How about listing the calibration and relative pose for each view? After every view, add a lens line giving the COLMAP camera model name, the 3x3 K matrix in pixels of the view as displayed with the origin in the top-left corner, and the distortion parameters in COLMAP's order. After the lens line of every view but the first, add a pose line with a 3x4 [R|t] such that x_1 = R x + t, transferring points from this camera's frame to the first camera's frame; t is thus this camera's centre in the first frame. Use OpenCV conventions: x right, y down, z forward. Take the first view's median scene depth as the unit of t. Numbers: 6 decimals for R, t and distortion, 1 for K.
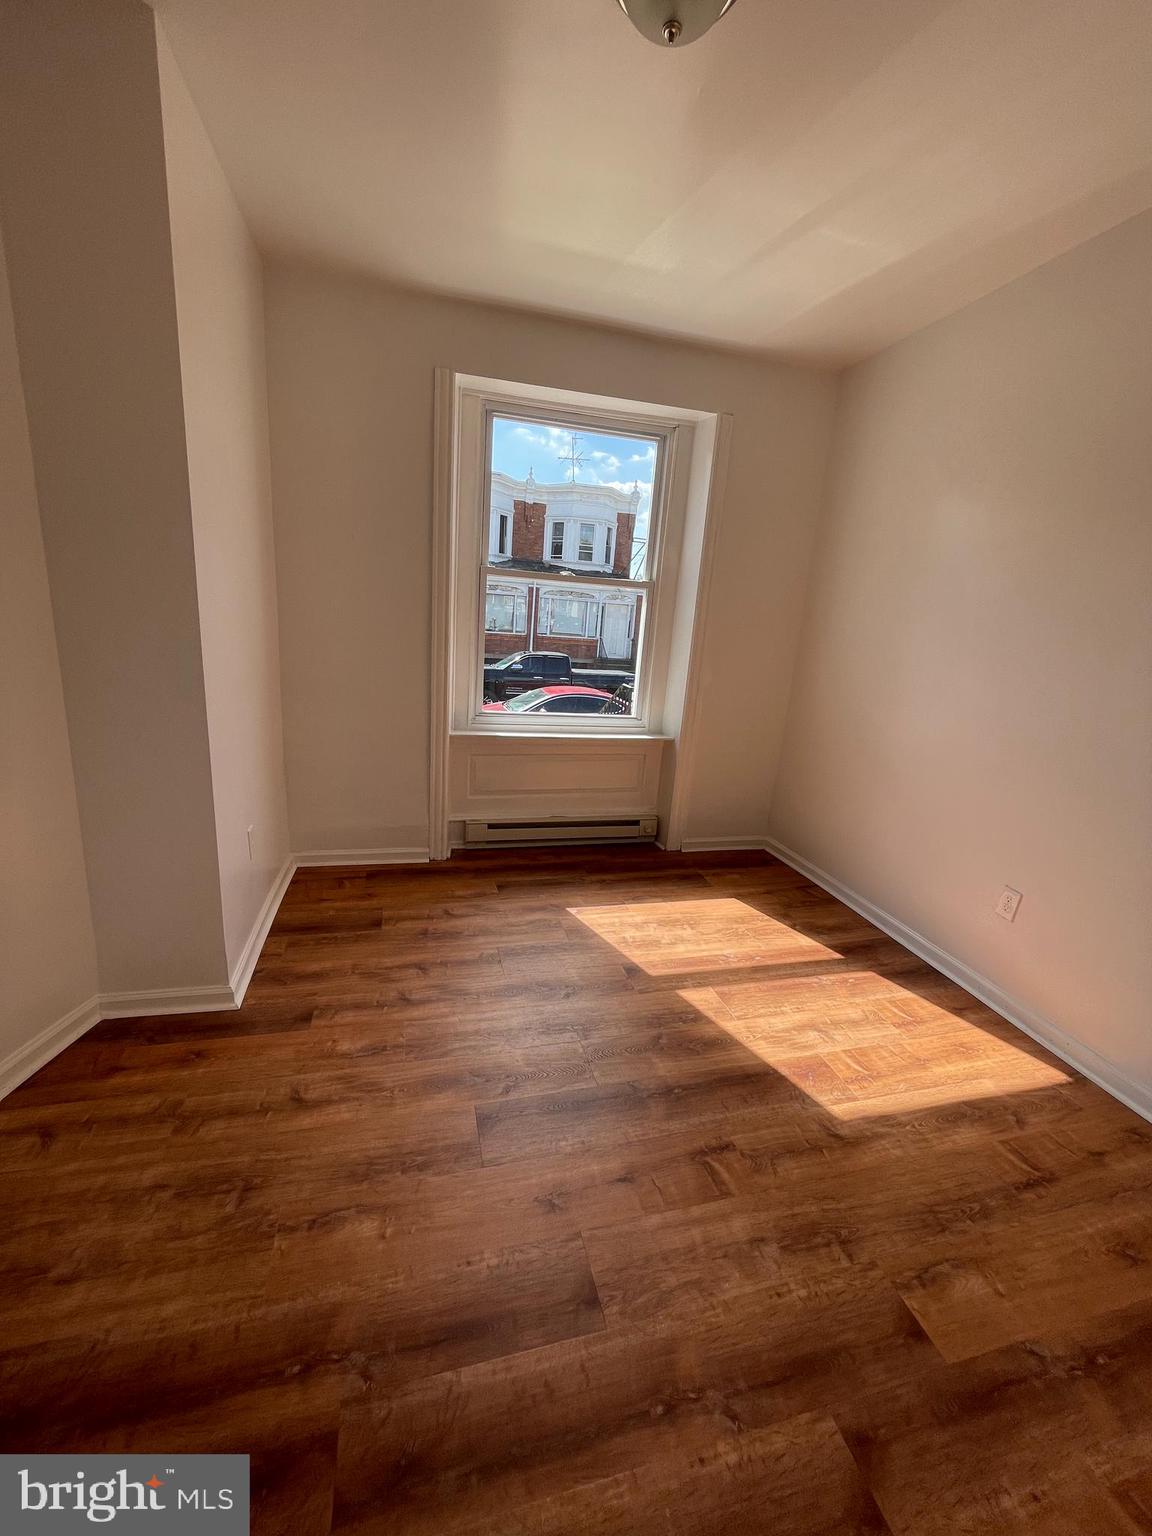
lens RADIAL K [[620.6, 0, 577.7], [0, 620.6, 765.1], [0, 0, 1]] dist [-0.002973, 0.000358]
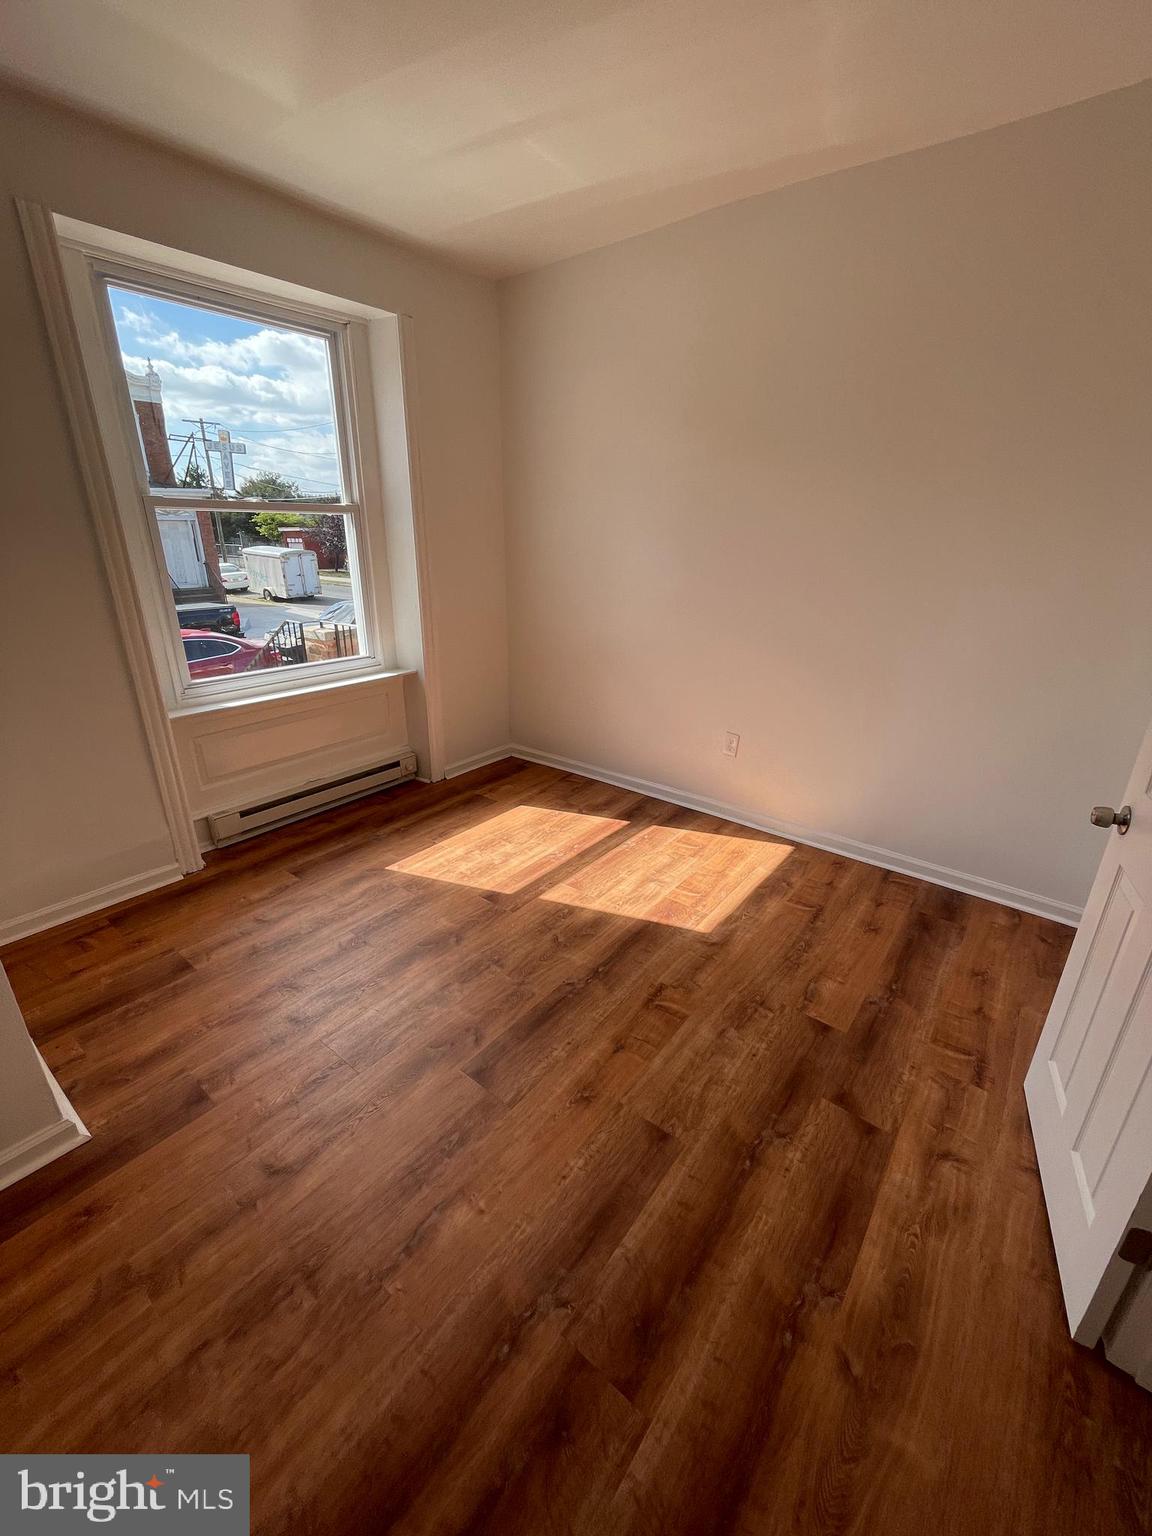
lens RADIAL K [[620.6, 0, 577.7], [0, 620.6, 765.1], [0, 0, 1]] dist [-0.002973, 0.000358]
pose [[0.801396, -0.270505, 0.533471, -0.310697], [0.193727, 0.961202, 0.196371, -0.065129], [-0.565893, -0.054023, 0.822707, 0.066240]]
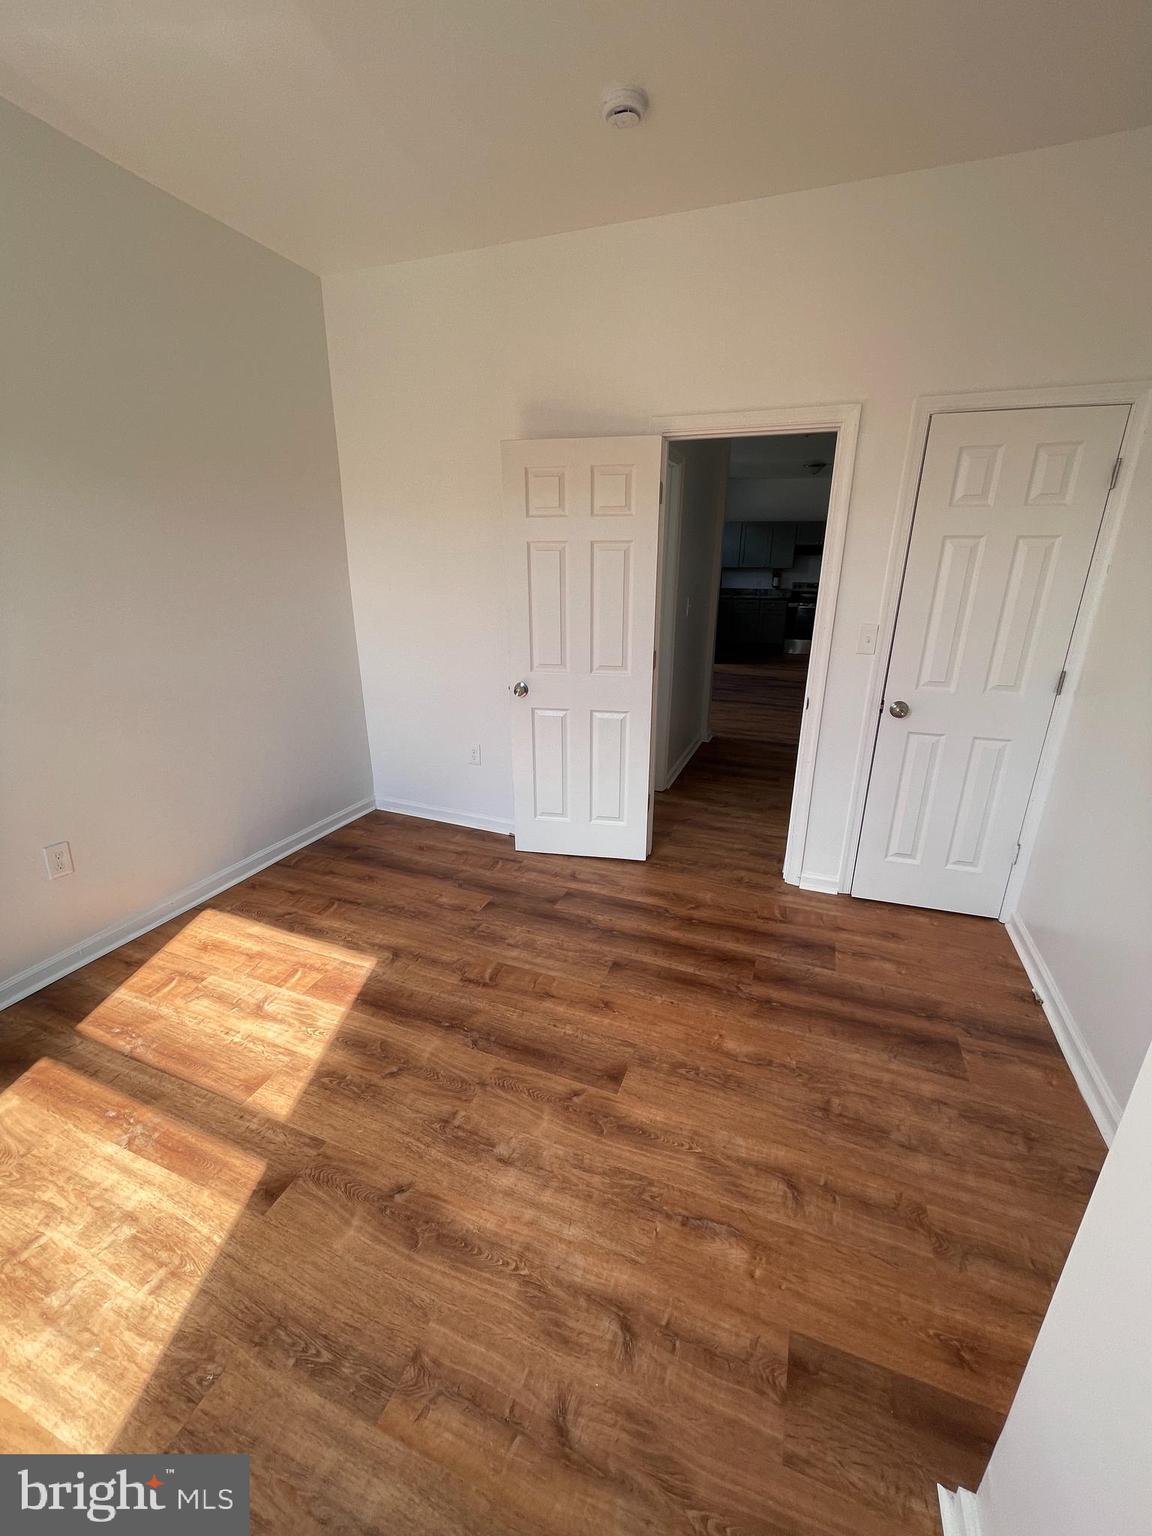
lens RADIAL K [[620.6, 0, 577.7], [0, 620.6, 765.1], [0, 0, 1]] dist [-0.002973, 0.000358]
pose [[-0.803556, -0.261293, 0.534812, -0.379313], [0.084217, 0.839550, 0.536715, -0.323122], [-0.589241, 0.476321, -0.652620, 1.067992]]
